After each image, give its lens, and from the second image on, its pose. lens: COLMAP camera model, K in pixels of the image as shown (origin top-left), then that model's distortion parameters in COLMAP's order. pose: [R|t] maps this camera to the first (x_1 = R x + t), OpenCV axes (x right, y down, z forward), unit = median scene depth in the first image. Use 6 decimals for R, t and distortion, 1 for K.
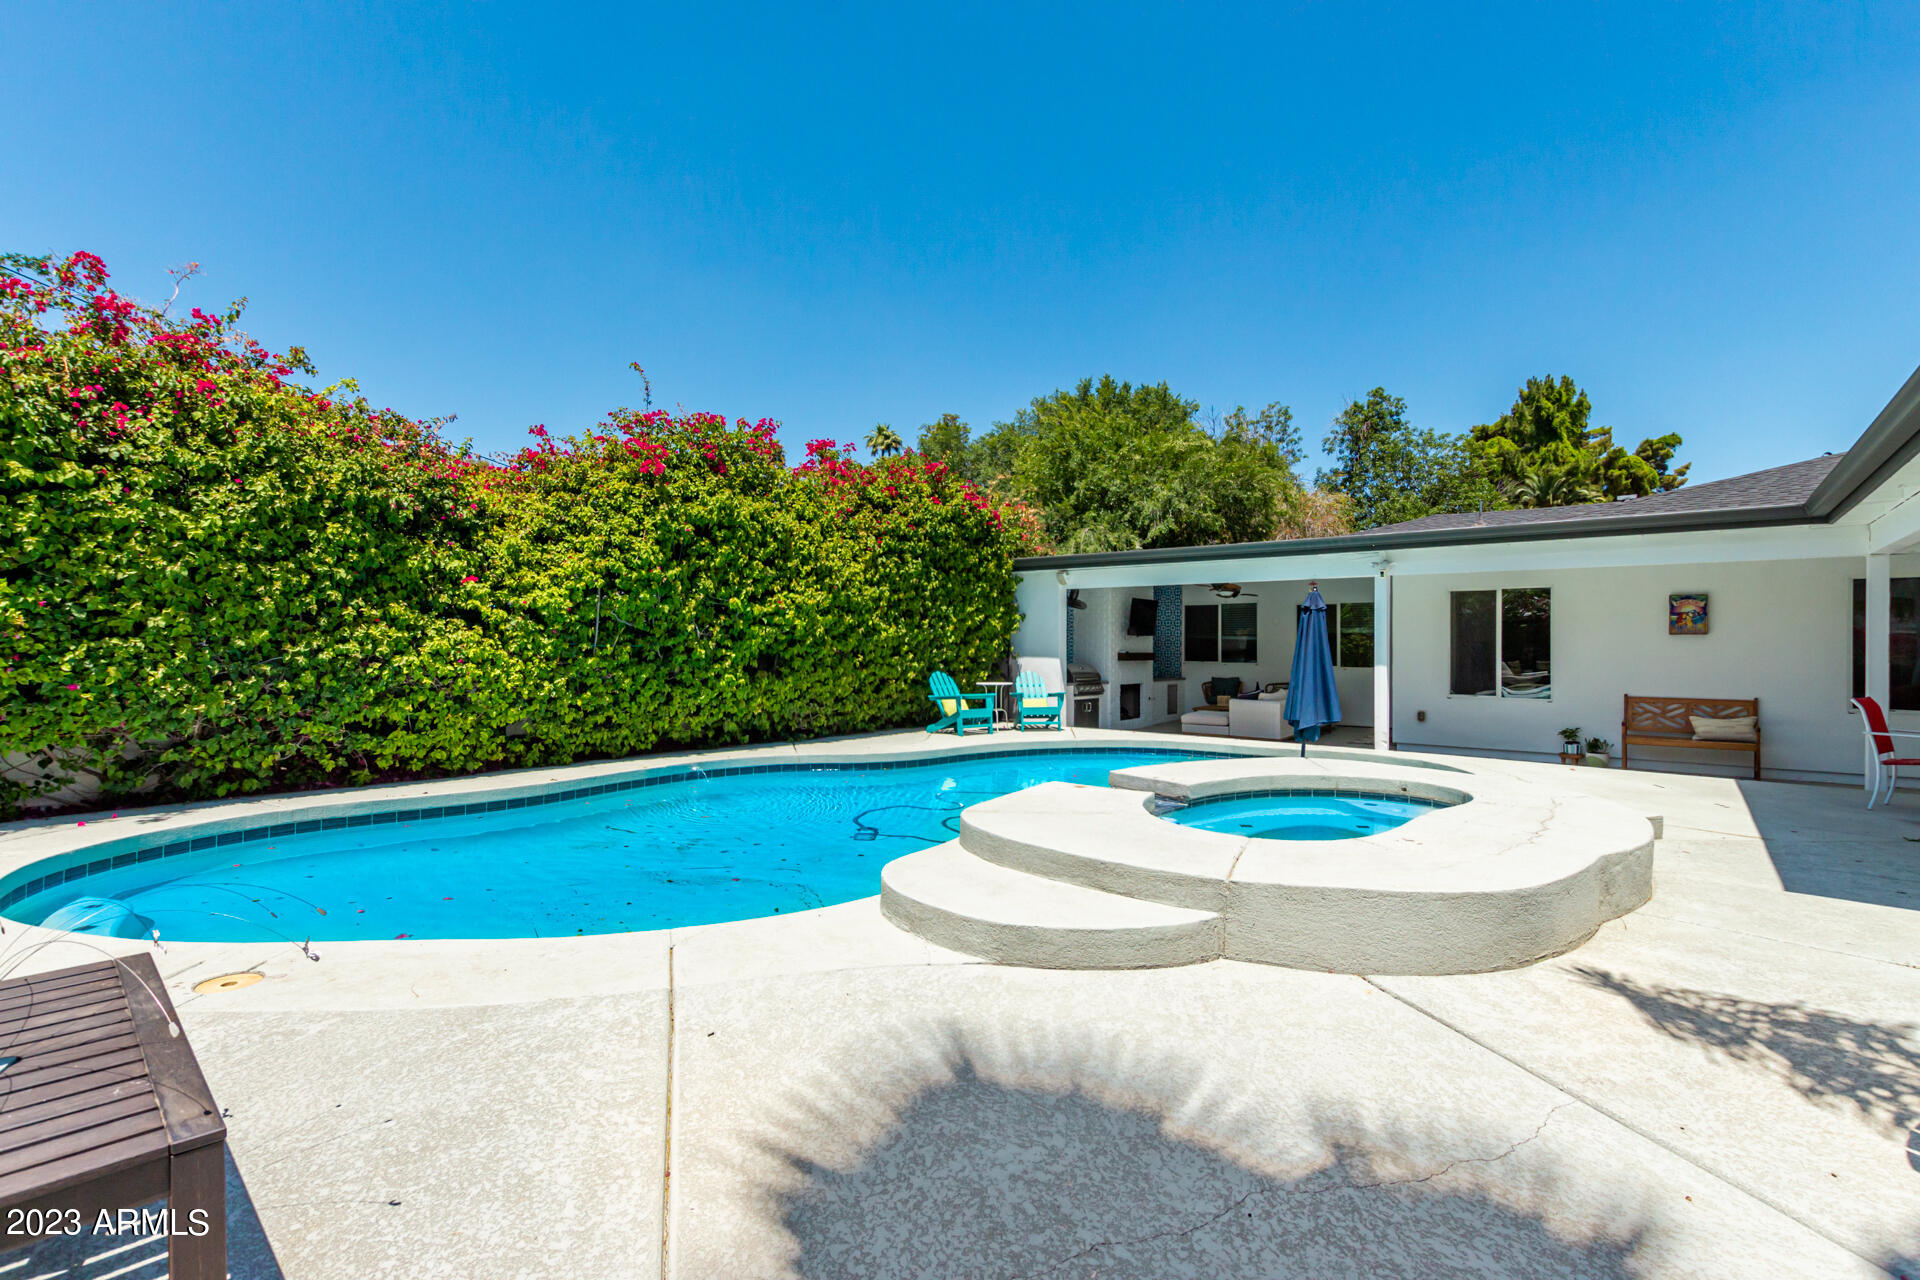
lens RADIAL K [[886.1, 0, 957.3], [0, 886.1, 644.1], [0, 0, 1]] dist [0.005062, 0.000518]
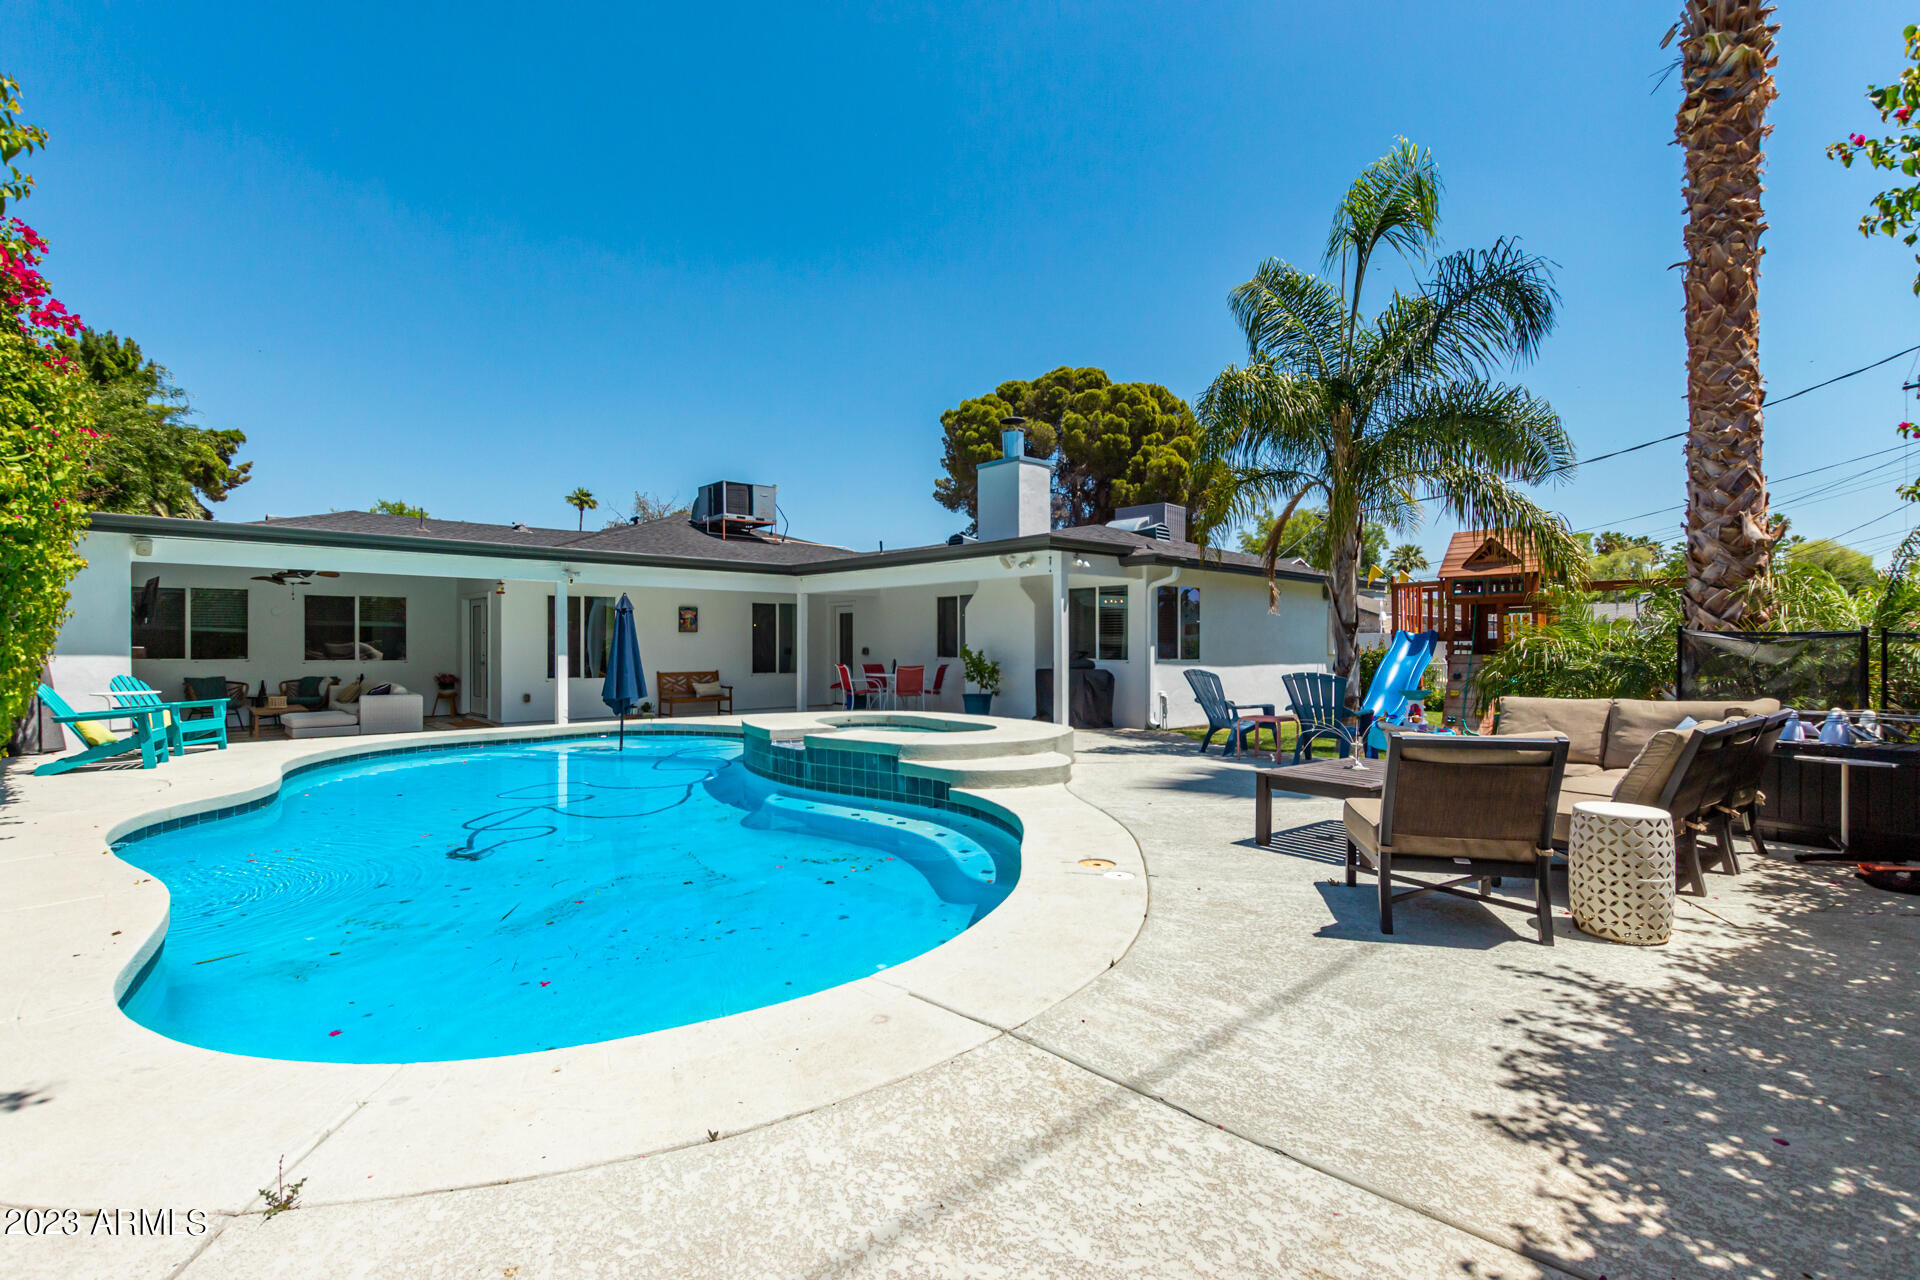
lens RADIAL K [[886.1, 0, 957.4], [0, 886.1, 641.8], [0, 0, 1]] dist [0.005062, 0.000518]
pose [[0.183461, 0.000476, 0.983027, -0.738198], [-0.003947, 0.999992, 0.000252, 0.004213], [-0.983019, -0.003927, 0.183462, 0.276696]]
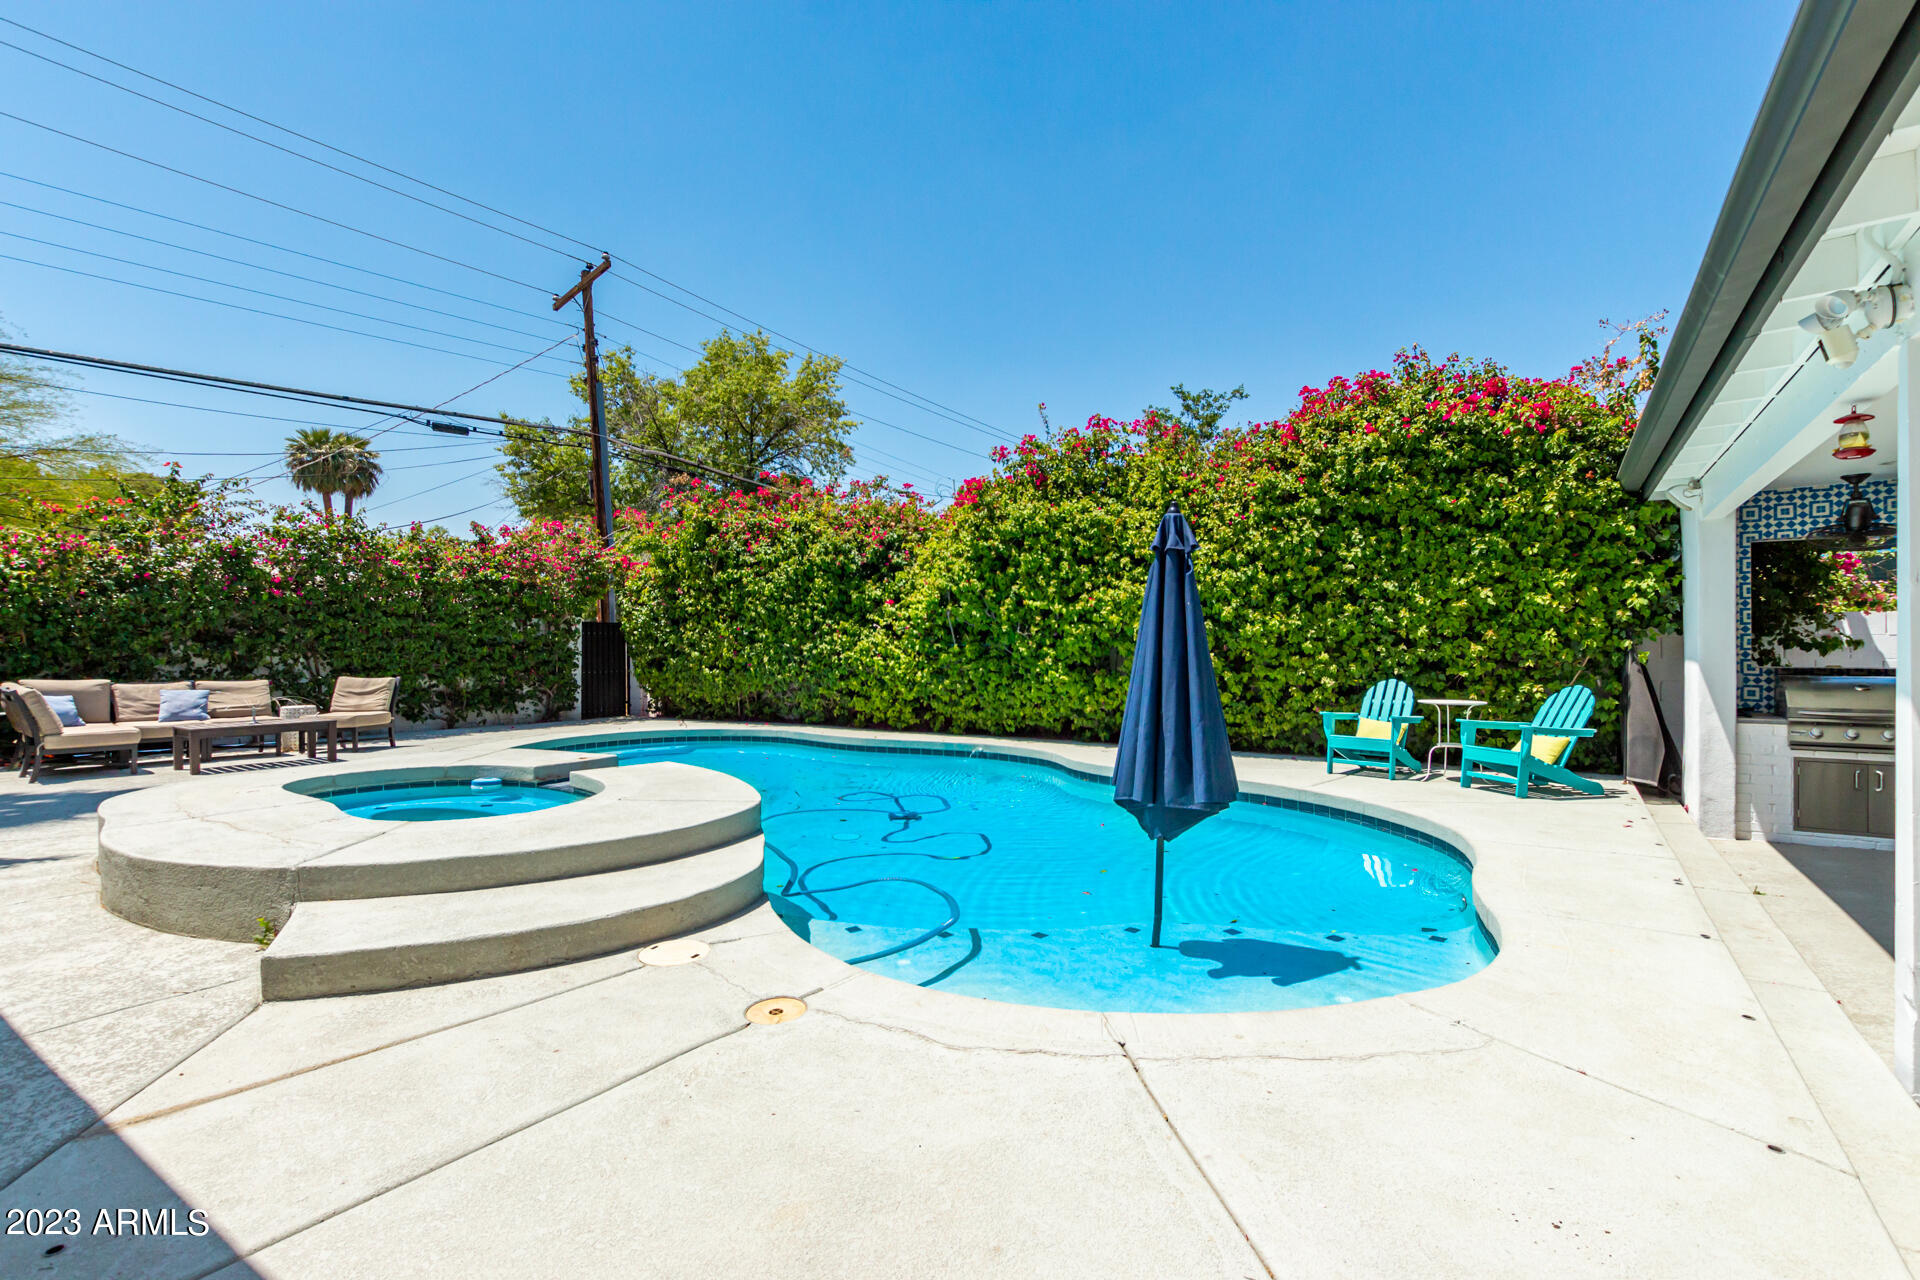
lens RADIAL K [[886.1, 0, 959.6], [0, 886.1, 645.7], [0, 0, 1]] dist [0.005062, 0.000518]
pose [[0.092811, -0.005981, -0.995666, 0.768034], [0.005014, 0.999972, -0.005539, 0.008566], [0.995671, -0.004478, 0.092838, 0.766211]]
